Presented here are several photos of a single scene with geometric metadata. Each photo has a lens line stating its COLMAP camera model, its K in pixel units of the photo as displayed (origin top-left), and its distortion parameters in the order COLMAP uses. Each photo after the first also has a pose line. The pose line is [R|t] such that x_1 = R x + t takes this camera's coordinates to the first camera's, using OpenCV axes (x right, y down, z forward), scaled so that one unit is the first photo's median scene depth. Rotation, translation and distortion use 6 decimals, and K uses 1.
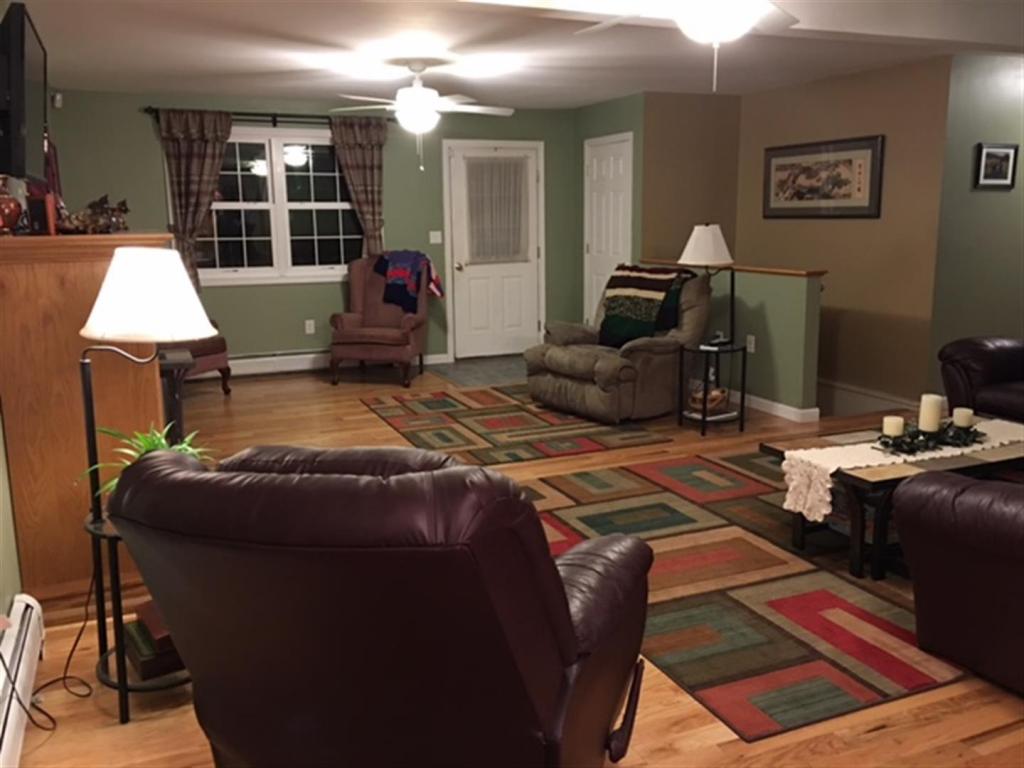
lens RADIAL K [[879.8, 0, 513.2], [0, 879.8, 381.8], [0, 0, 1]] dist [0.016576, 0.003999]
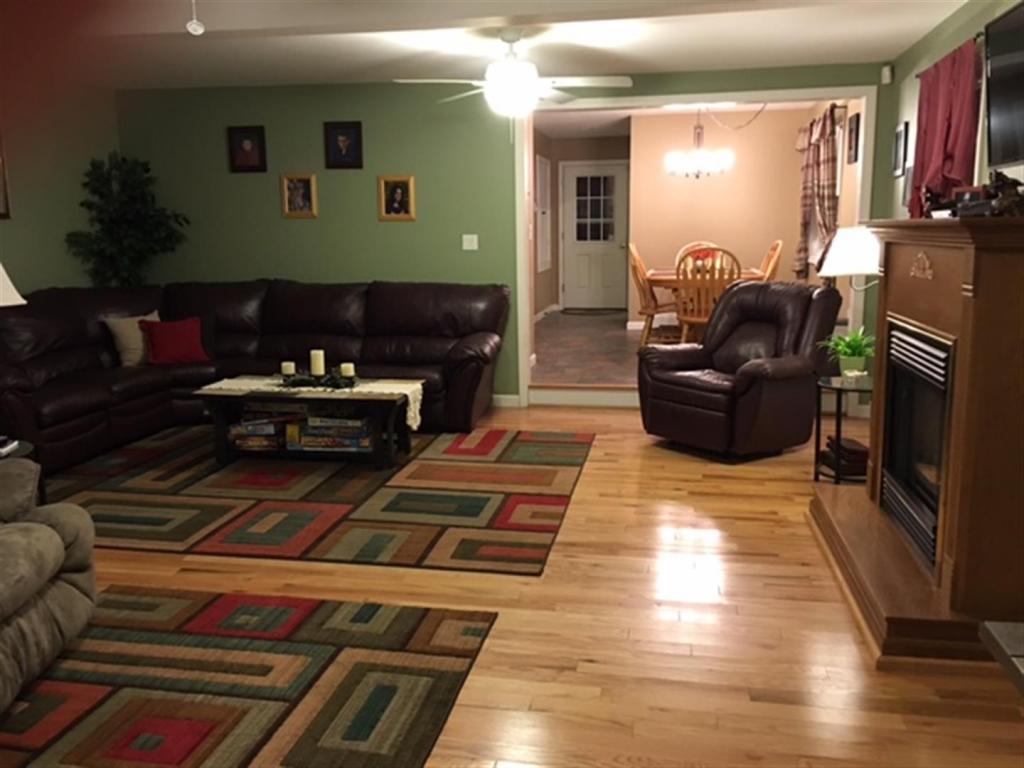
lens RADIAL K [[879.8, 0, 512.1], [0, 879.8, 383.0], [0, 0, 1]] dist [0.016576, 0.003999]
pose [[-0.830392, -0.071249, 0.552605, -0.429346], [0.130366, 0.939416, 0.317020, -0.255419], [-0.541714, 0.335292, -0.770795, 1.456419]]
